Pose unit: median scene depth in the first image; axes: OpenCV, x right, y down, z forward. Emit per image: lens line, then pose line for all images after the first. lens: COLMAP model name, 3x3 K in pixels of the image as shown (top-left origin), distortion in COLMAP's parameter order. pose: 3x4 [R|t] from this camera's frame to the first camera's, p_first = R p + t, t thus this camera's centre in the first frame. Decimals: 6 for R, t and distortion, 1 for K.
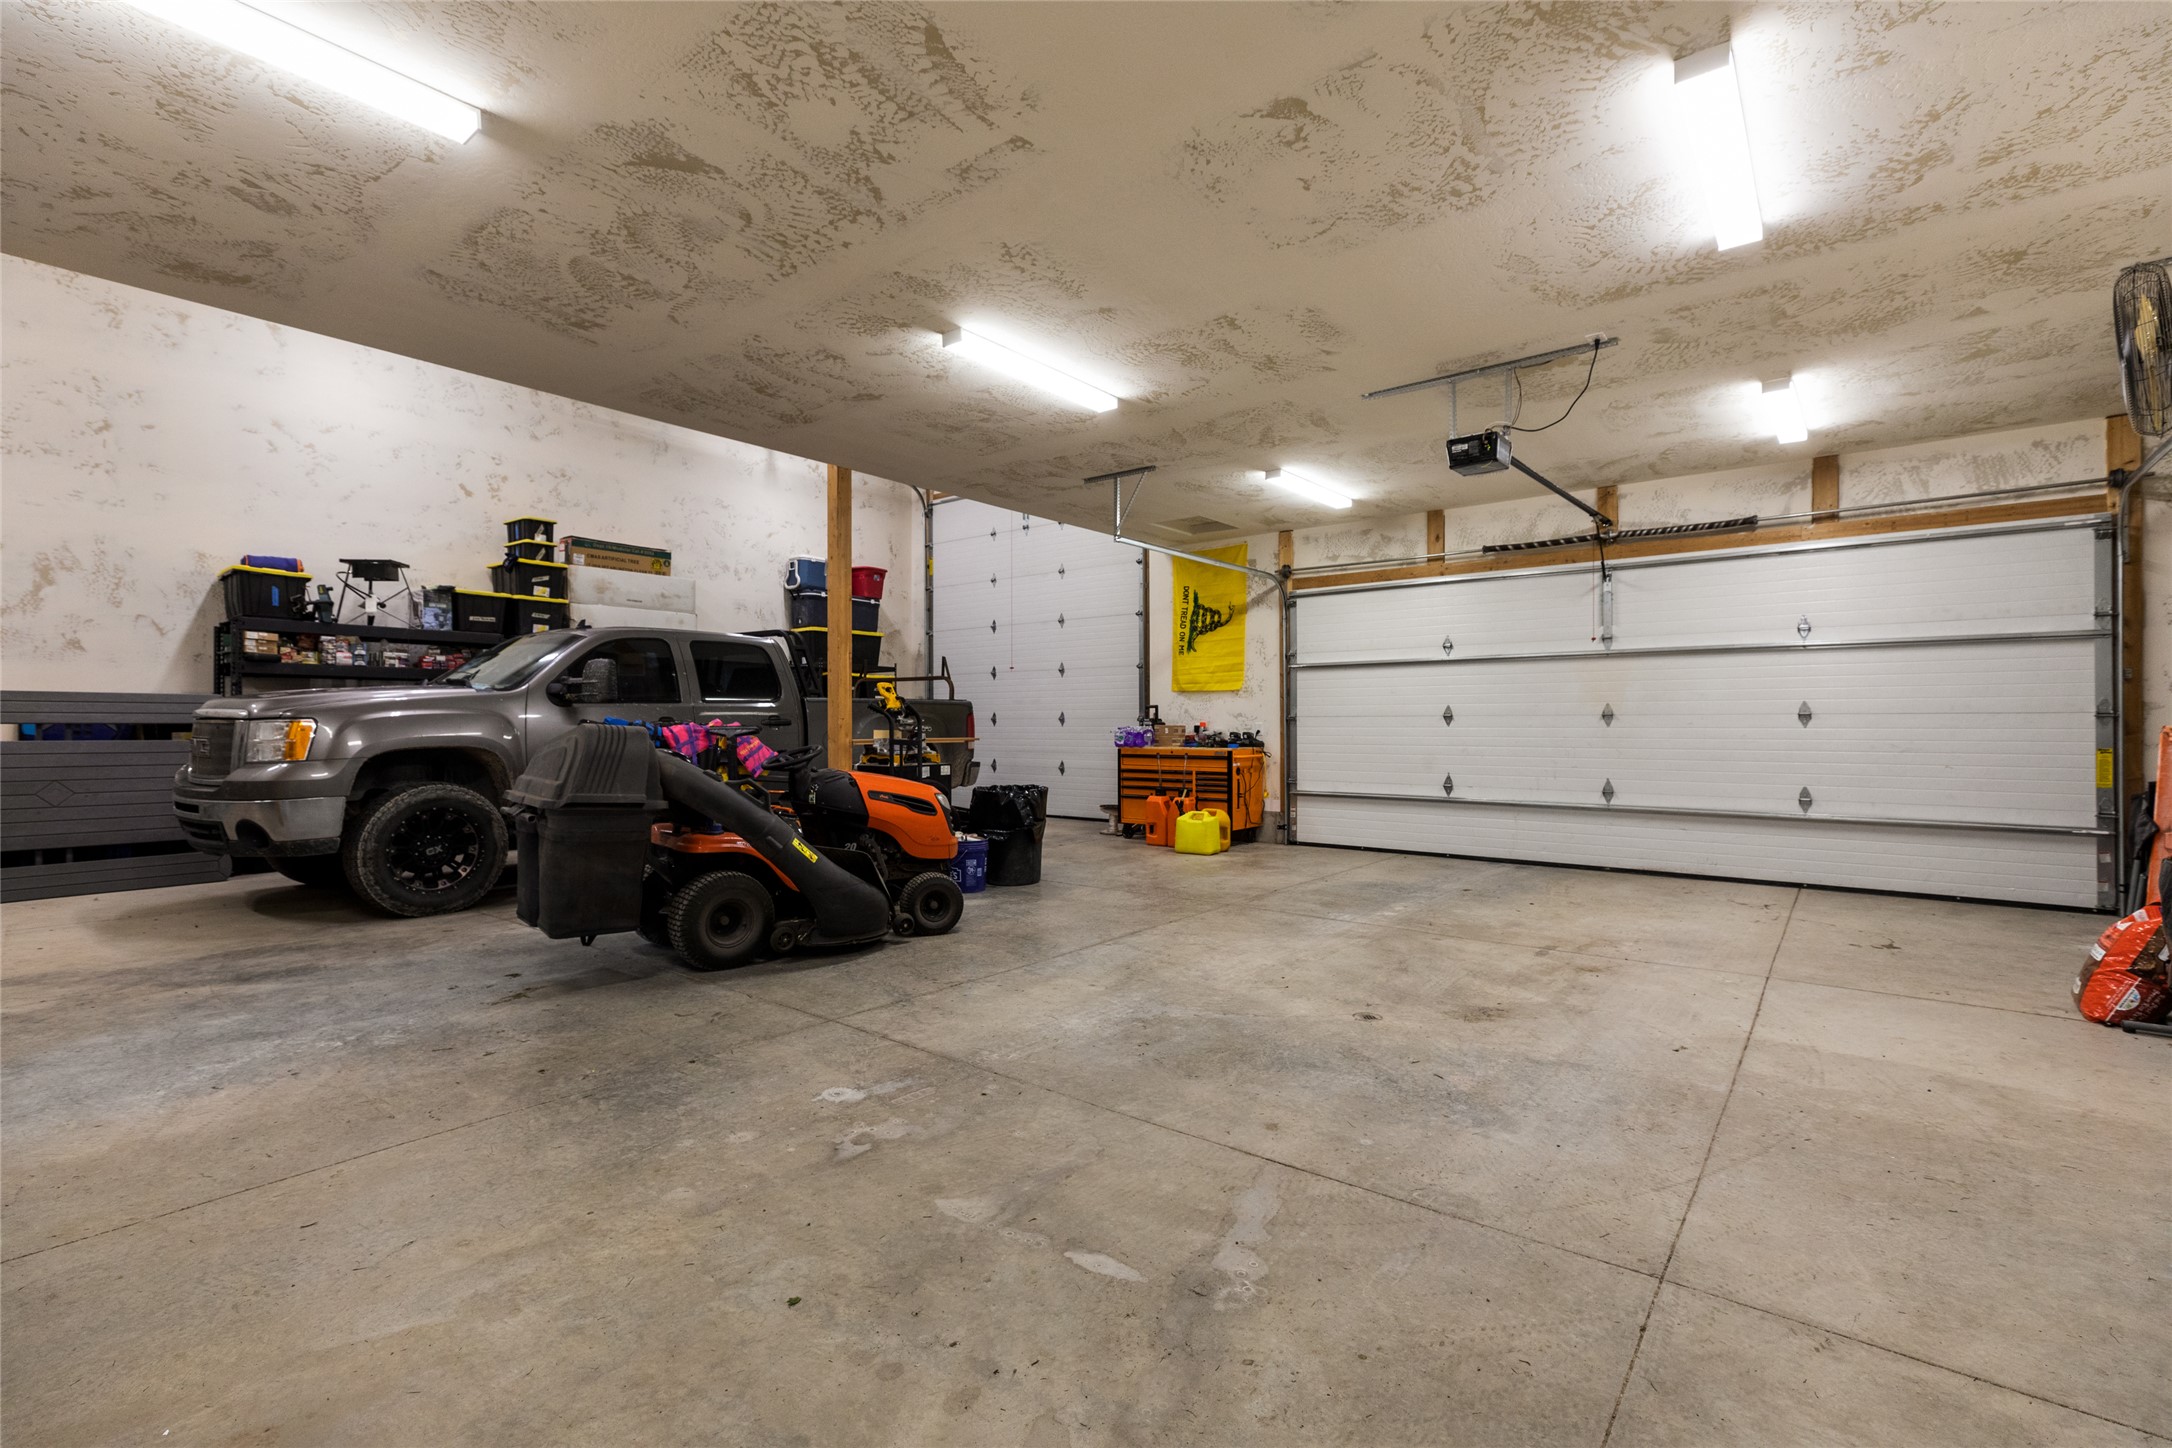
lens RADIAL K [[971.1, 0, 1086.5], [0, 971.1, 706.4], [0, 0, 1]] dist [0.004162, 0.000992]
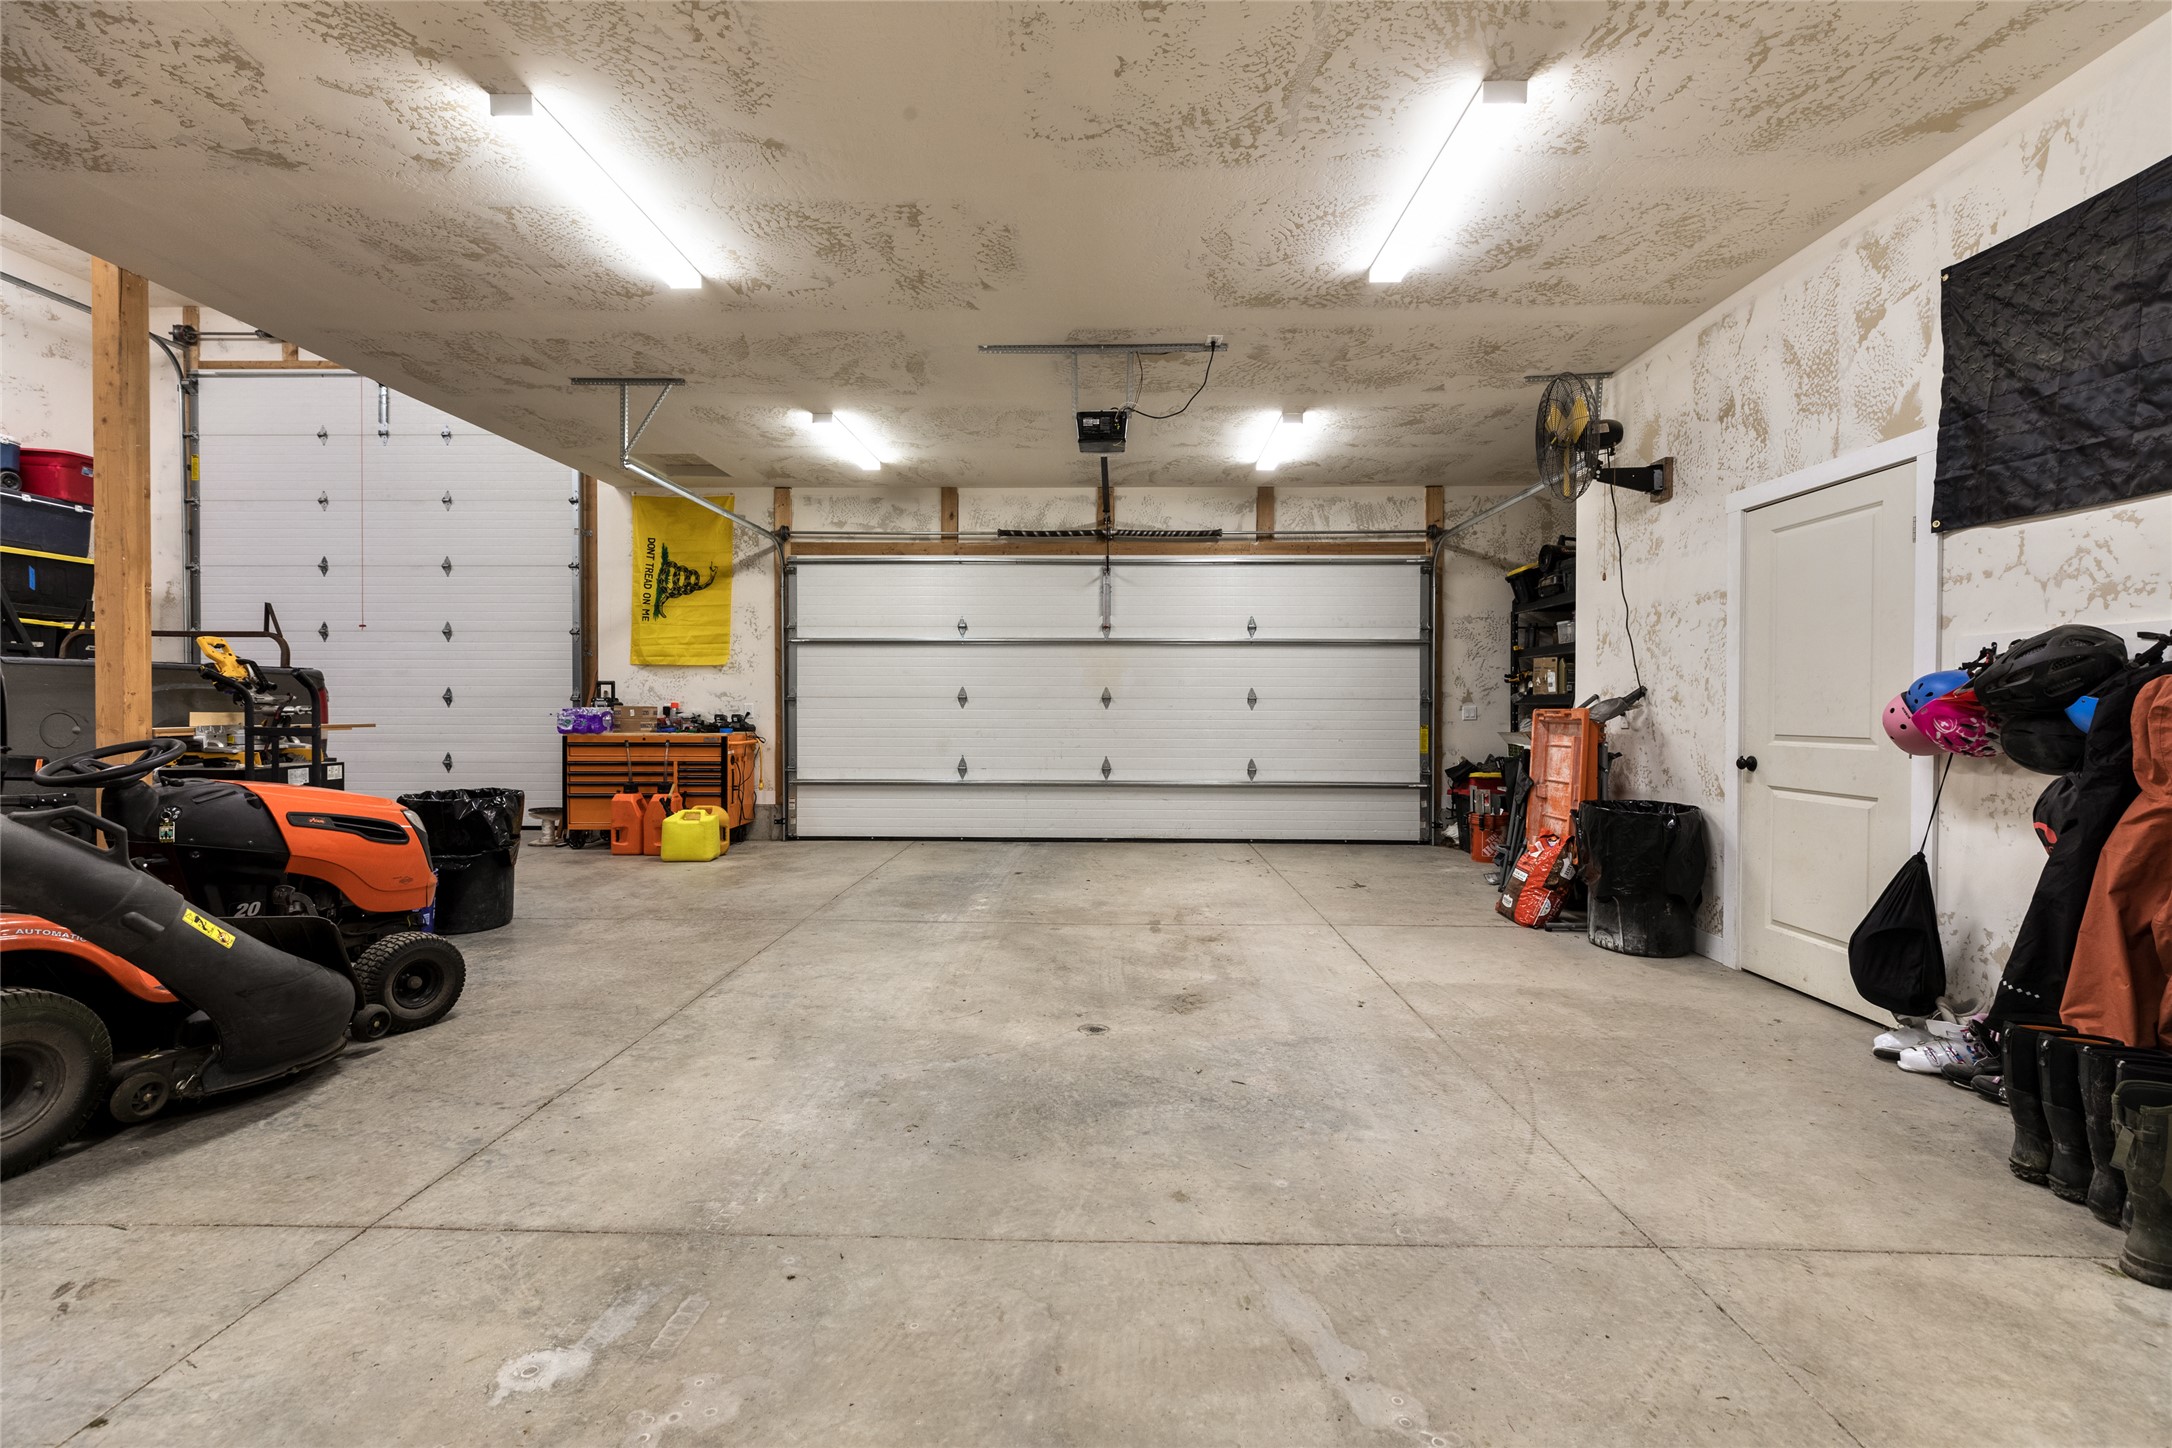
lens RADIAL K [[971.1, 0, 1086.5], [0, 971.1, 706.4], [0, 0, 1]] dist [0.004162, 0.000992]
pose [[0.793205, 0.002989, 0.608947, -0.182136], [-0.014961, 0.999782, 0.014581, 0.003384], [-0.608771, -0.020676, 0.793077, 0.197274]]
